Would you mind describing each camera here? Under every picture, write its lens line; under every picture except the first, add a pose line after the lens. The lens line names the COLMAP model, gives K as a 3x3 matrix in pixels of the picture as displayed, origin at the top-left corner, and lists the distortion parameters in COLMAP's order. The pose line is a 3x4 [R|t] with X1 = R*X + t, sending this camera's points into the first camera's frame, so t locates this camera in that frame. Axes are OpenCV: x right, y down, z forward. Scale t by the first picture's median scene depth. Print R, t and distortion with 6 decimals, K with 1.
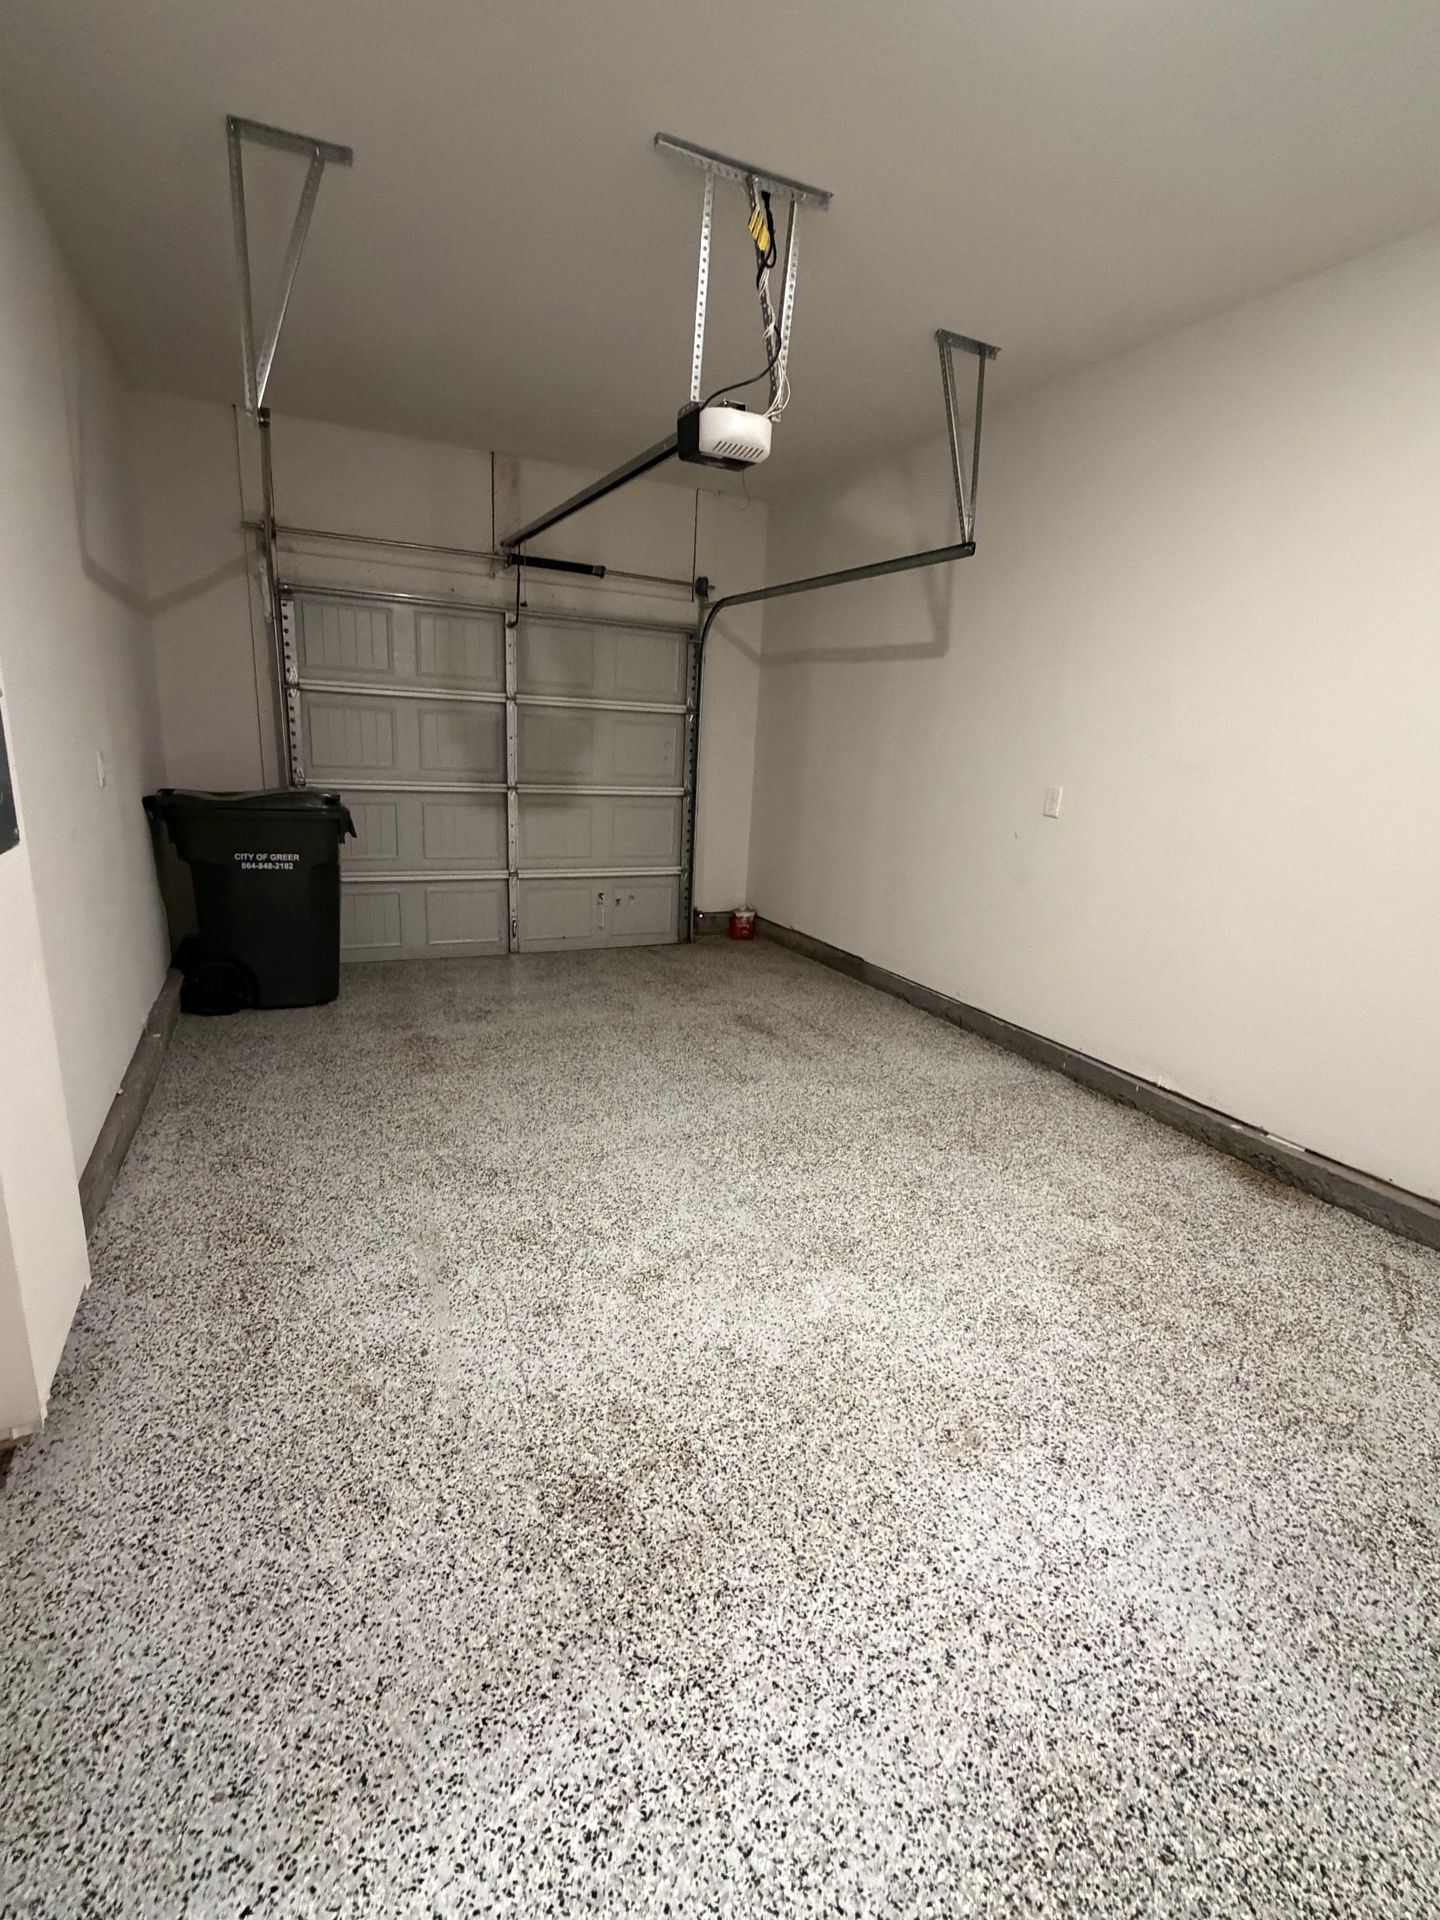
lens RADIAL K [[896.8, 0, 720.0], [0, 896.8, 960.0], [0, 0, 1]] dist [-0.000723, 0.000232]
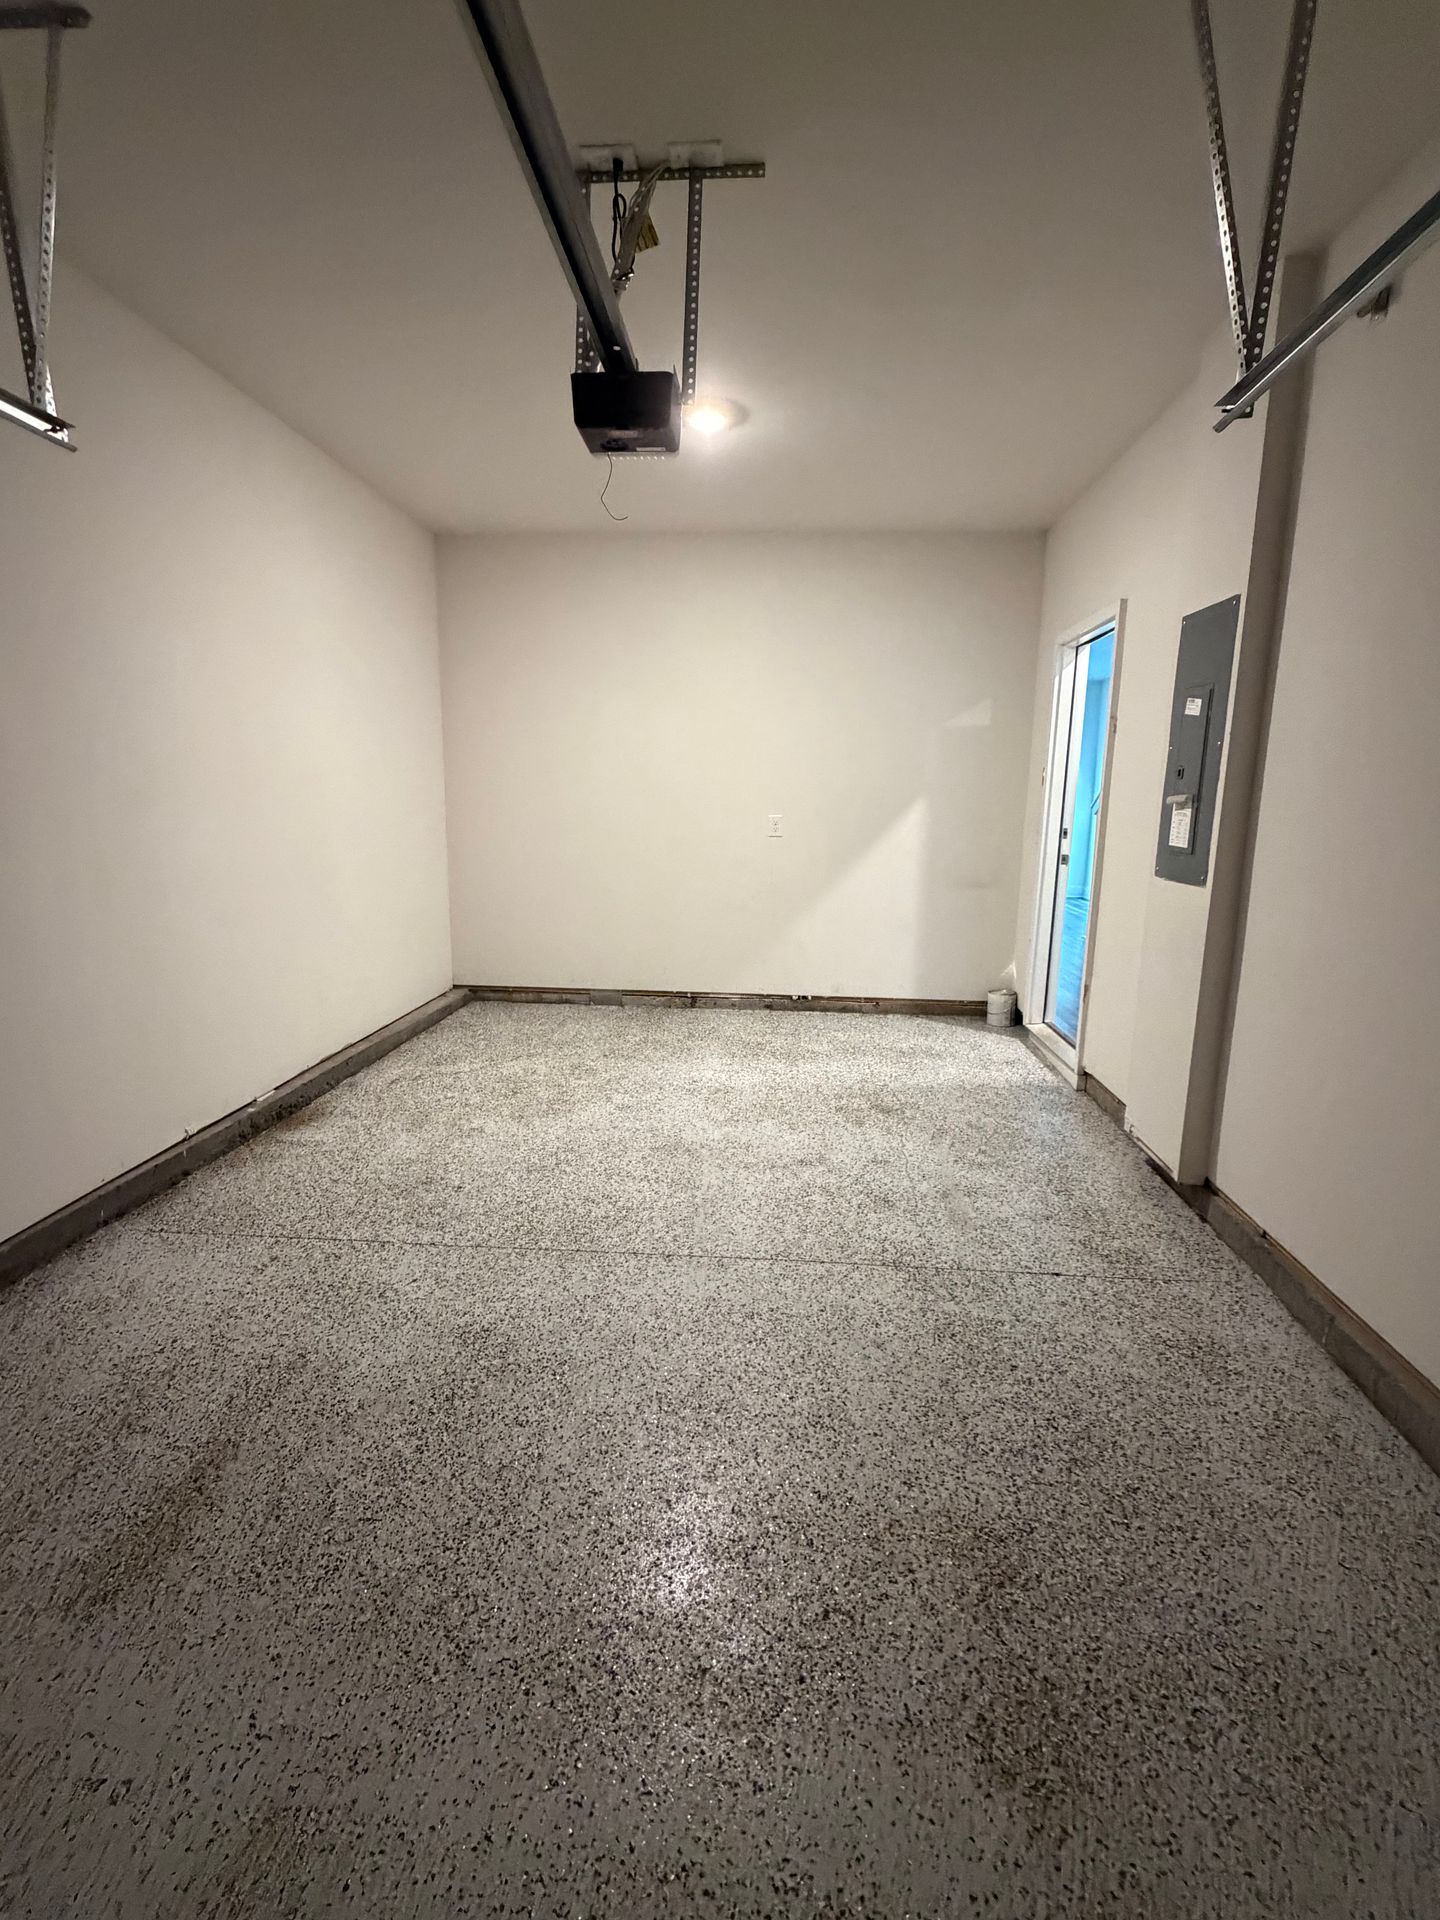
lens RADIAL K [[896.8, 0, 720.0], [0, 896.8, 960.0], [0, 0, 1]] dist [-0.000723, 0.000232]
pose [[-0.866062, -0.151365, 0.476472, -0.482788], [0.063854, 0.911767, 0.405715, -0.443588], [-0.495842, 0.381799, -0.779981, 1.670140]]
